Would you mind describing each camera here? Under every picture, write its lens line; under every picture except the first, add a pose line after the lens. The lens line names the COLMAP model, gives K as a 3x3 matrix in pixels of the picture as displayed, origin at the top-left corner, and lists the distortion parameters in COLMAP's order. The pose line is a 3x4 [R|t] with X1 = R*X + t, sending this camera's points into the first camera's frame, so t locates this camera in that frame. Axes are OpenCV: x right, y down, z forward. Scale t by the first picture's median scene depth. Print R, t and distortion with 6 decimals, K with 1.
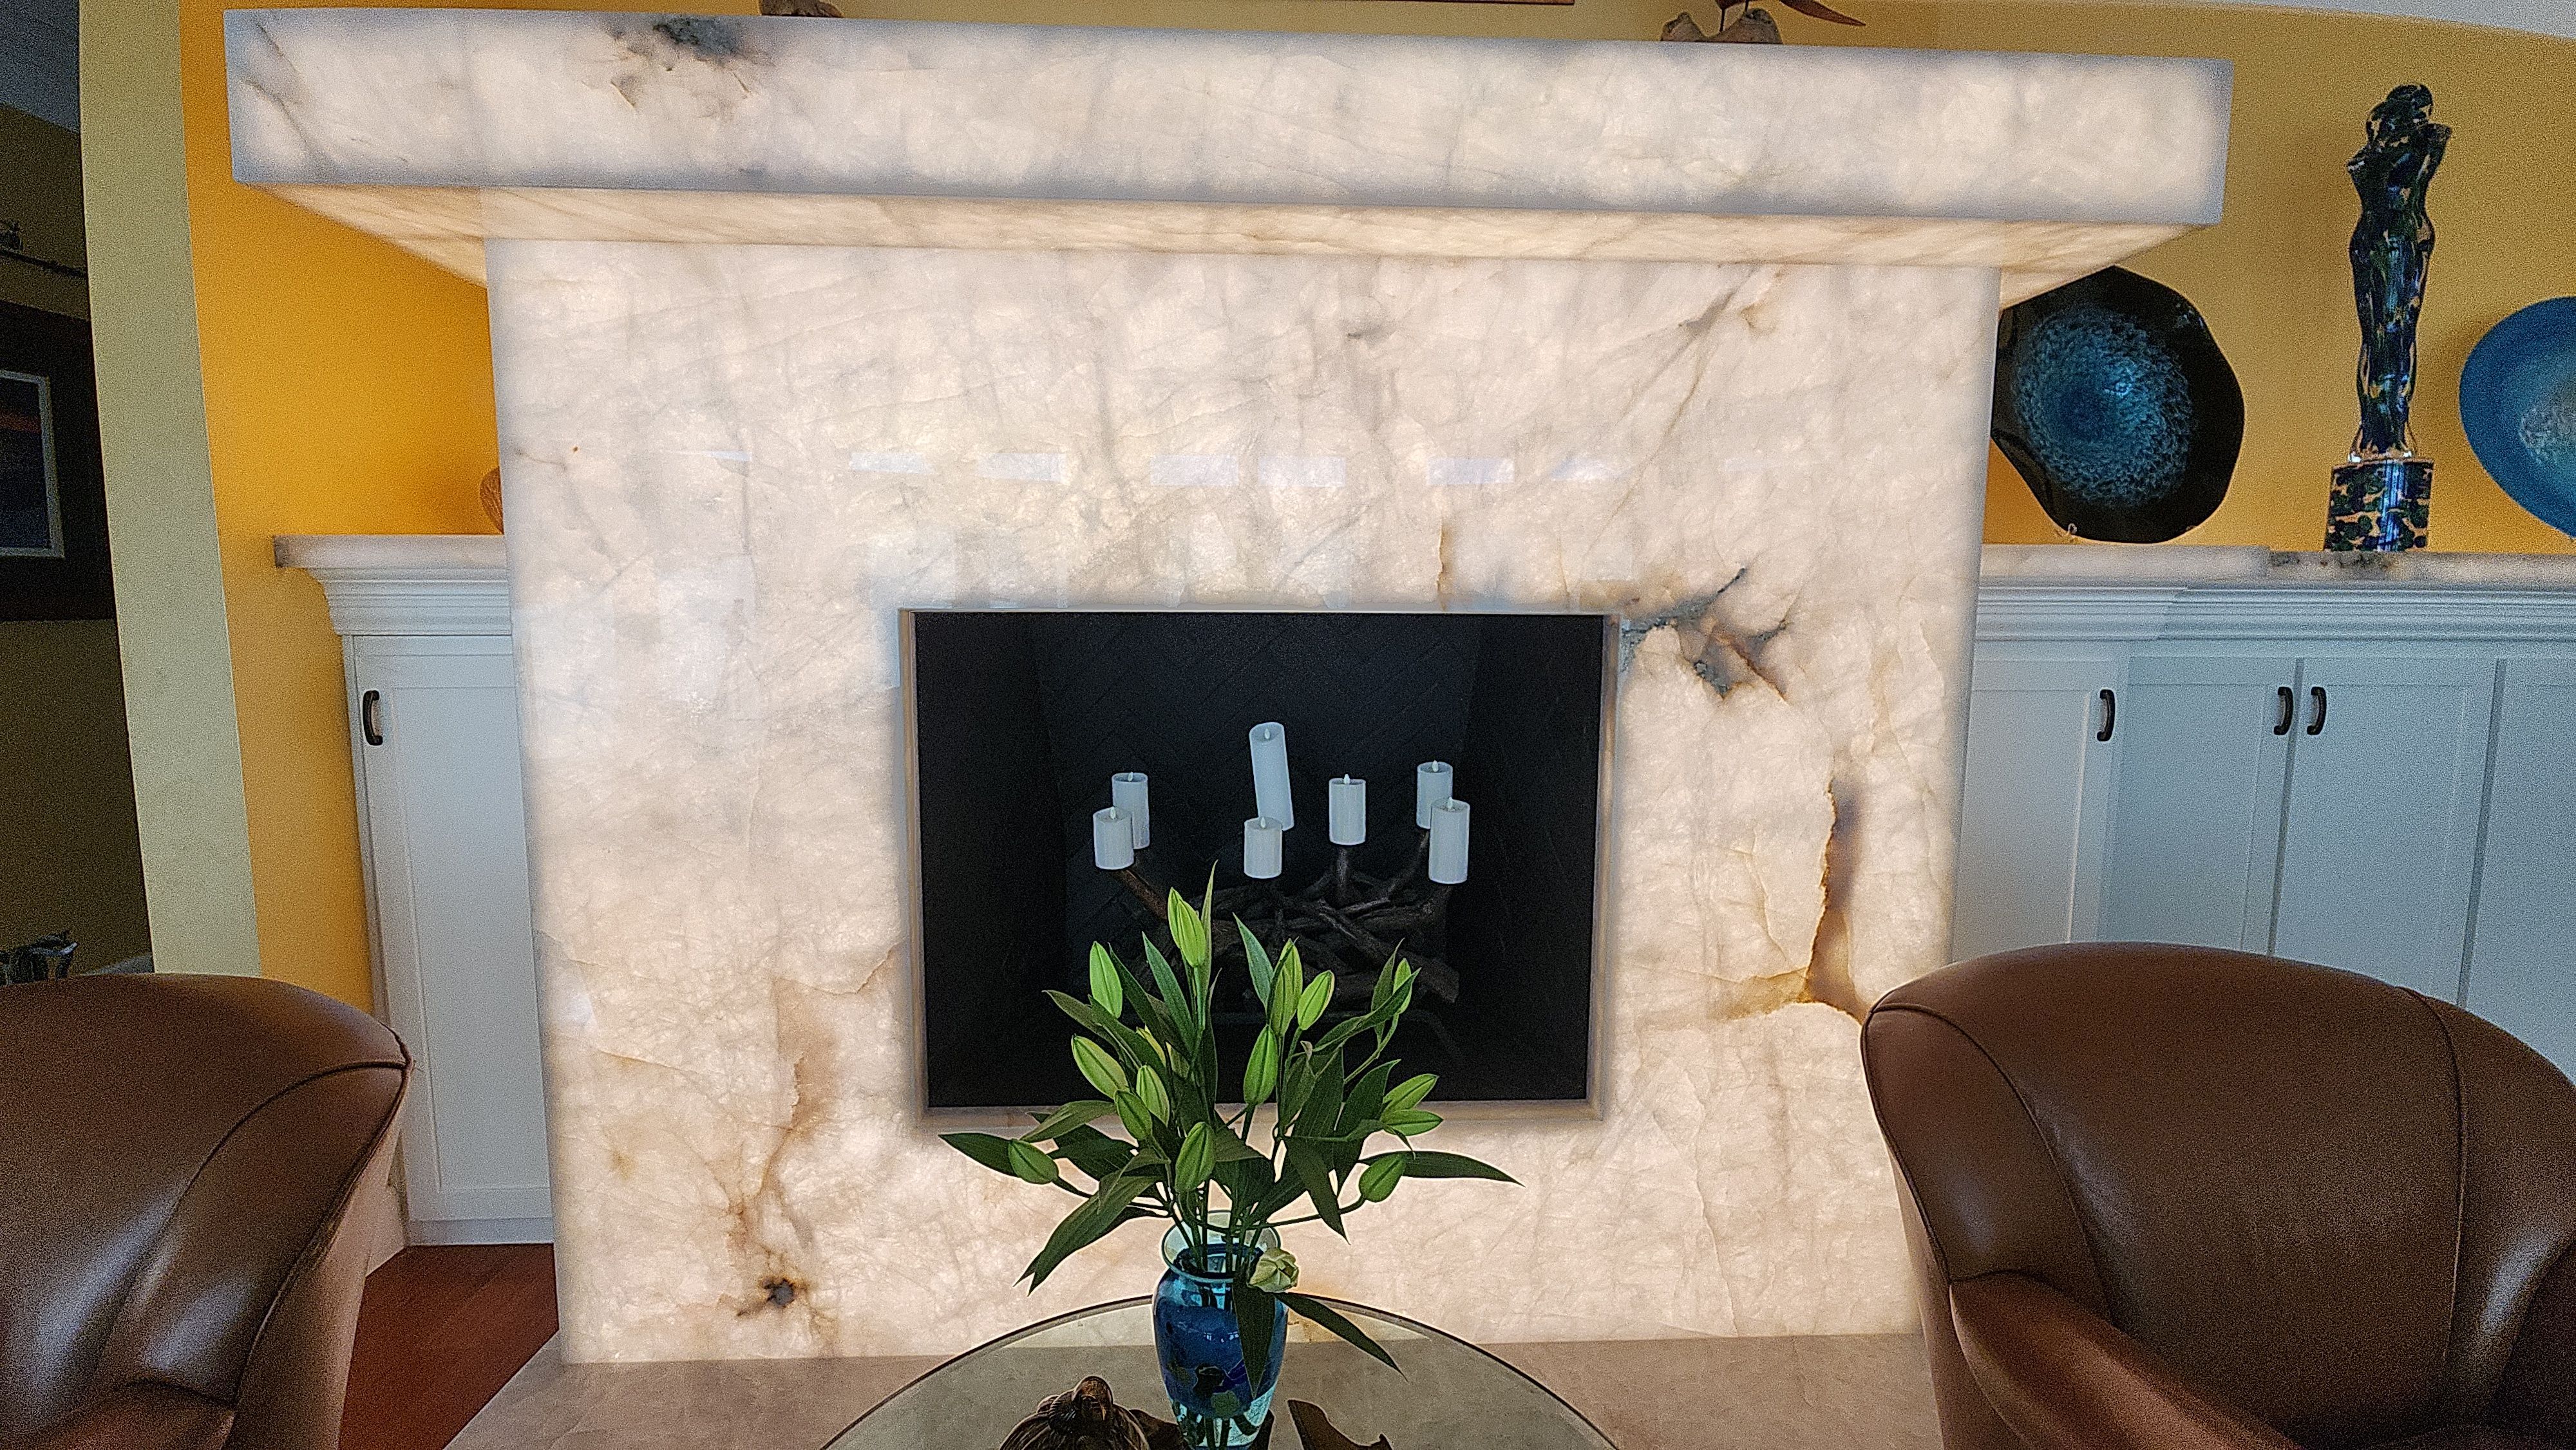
lens RADIAL K [[1054.2, 0, 1286.8], [0, 1054.2, 720.6], [0, 0, 1]] dist [0.007959, -0.005090]
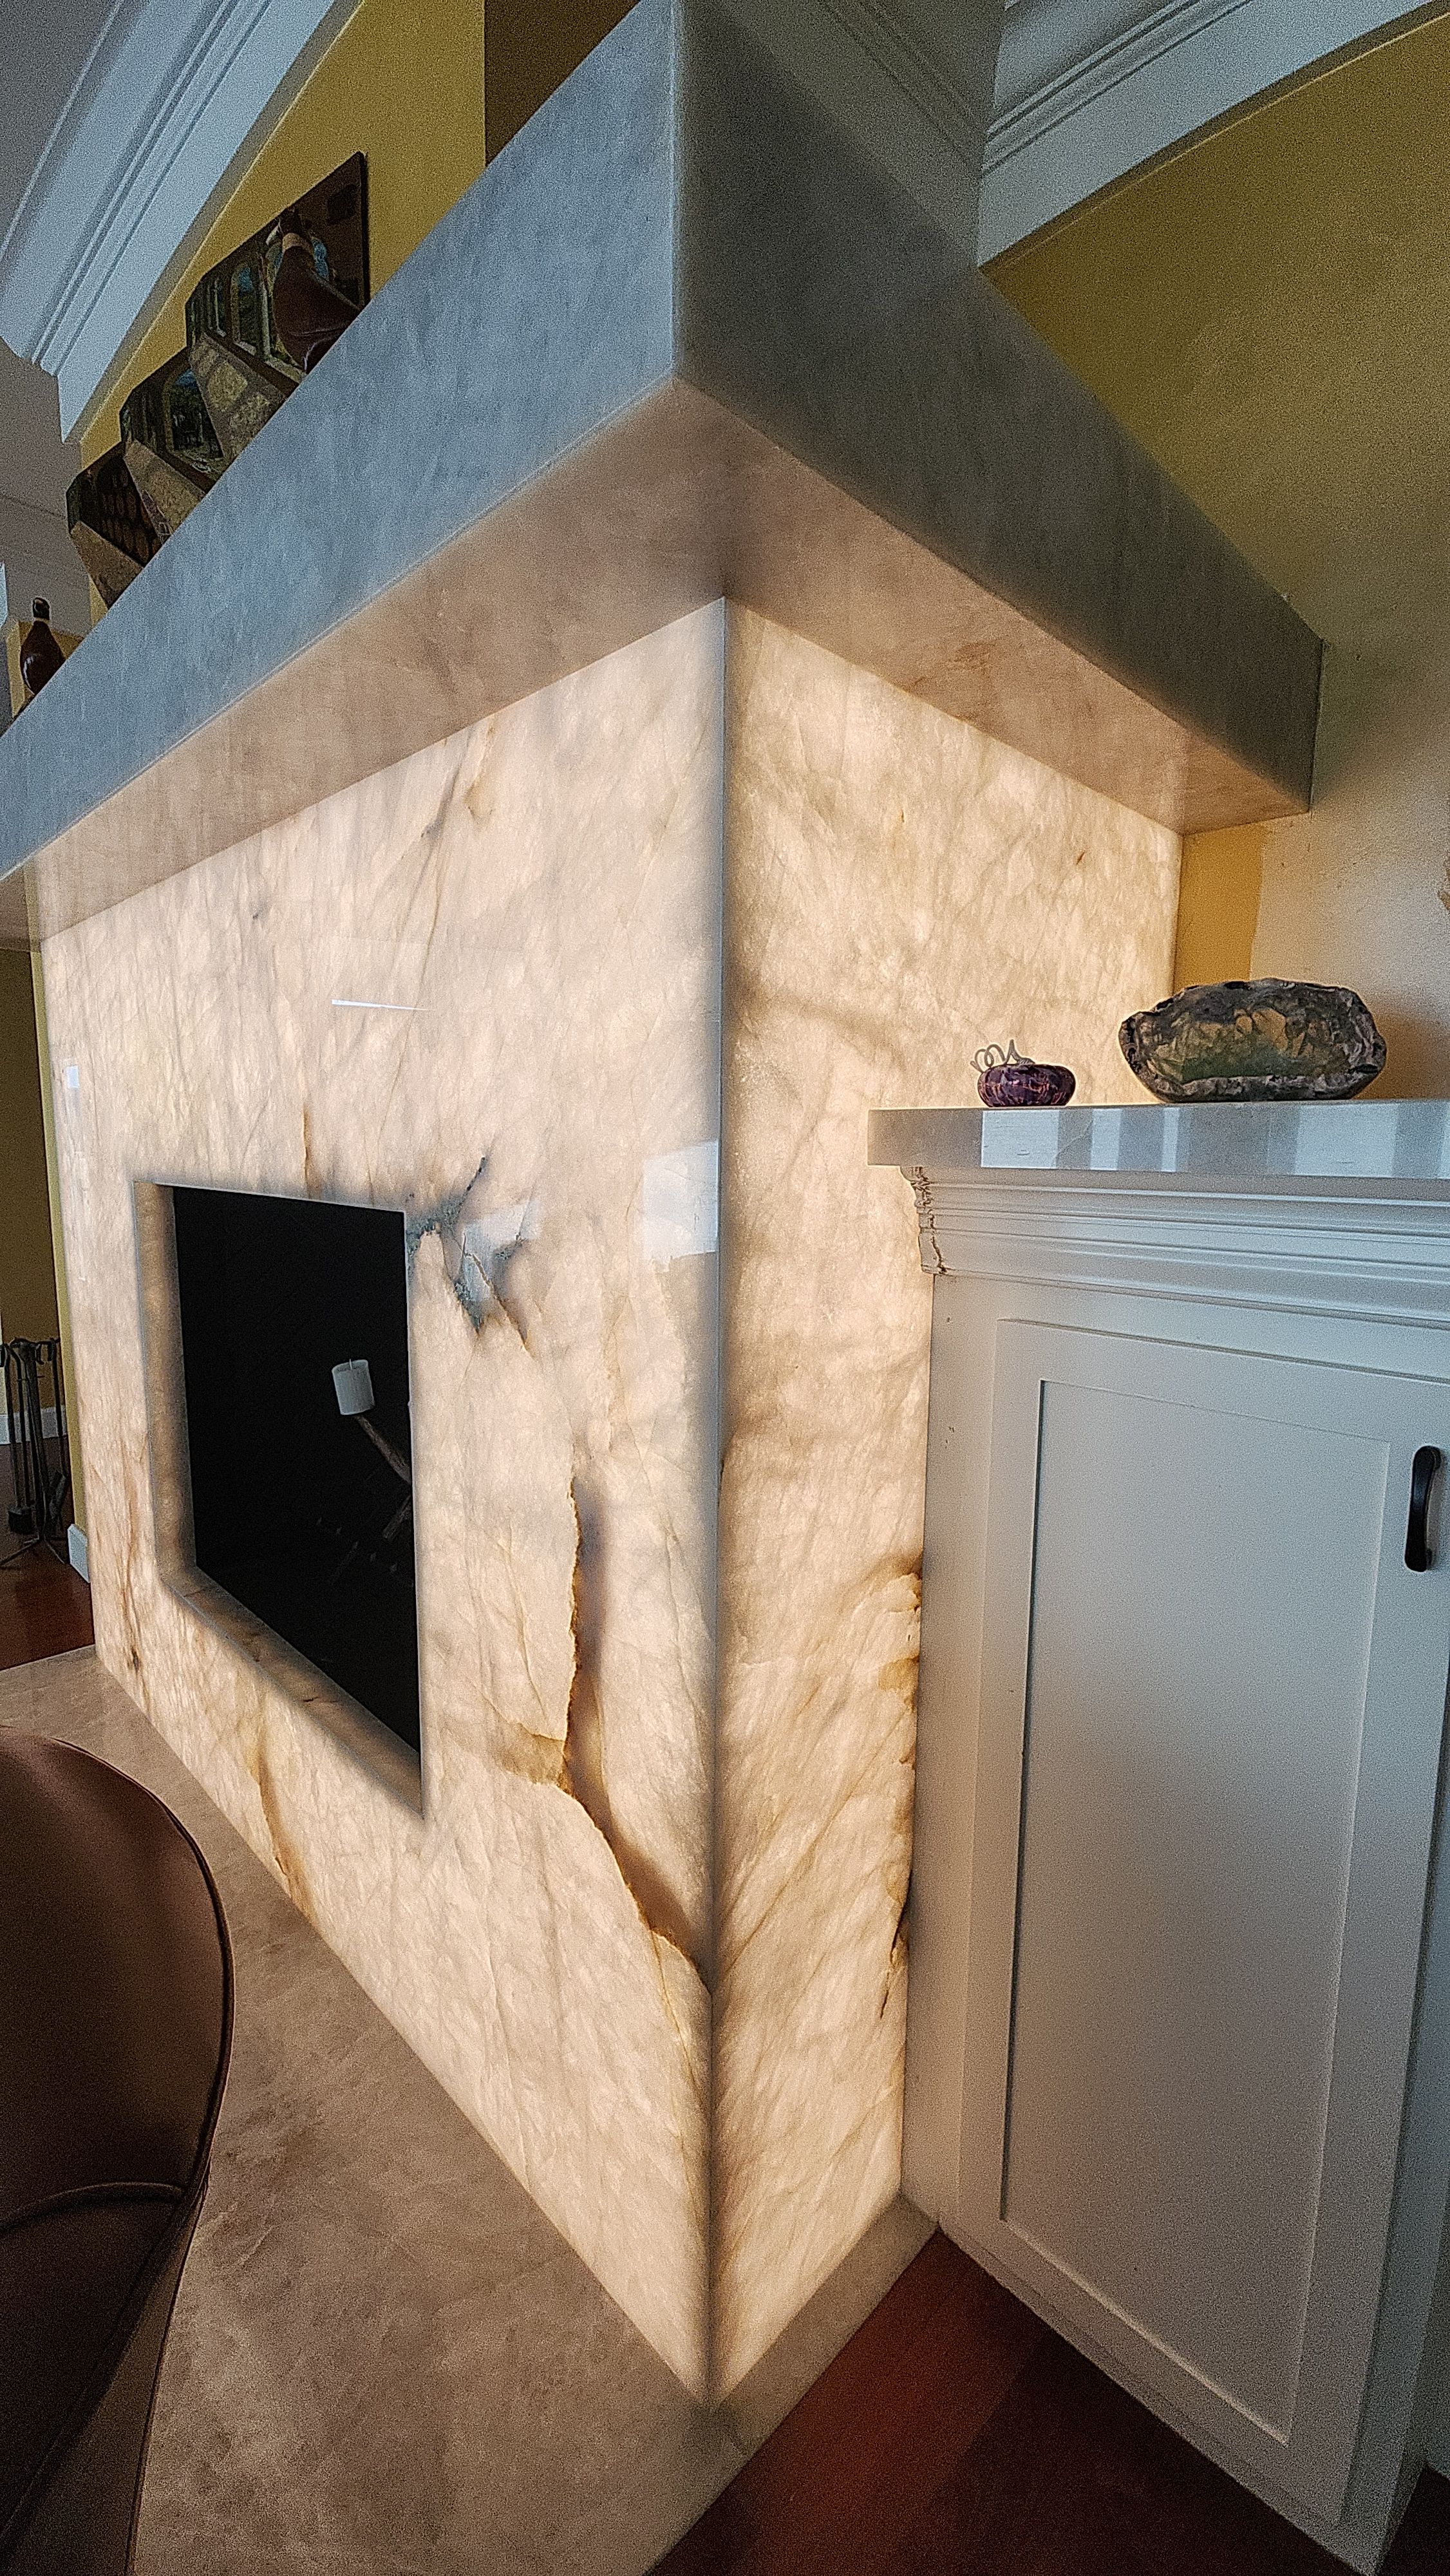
lens RADIAL K [[1054.2, 0, 728.9], [0, 1054.2, 1285.8], [0, 0, 1]] dist [0.007959, -0.005090]
pose [[0.674853, 0.102504, -0.730798, 1.078787], [-0.081312, 0.994605, 0.064419, -0.117394], [0.733459, 0.015949, 0.679547, 0.636785]]
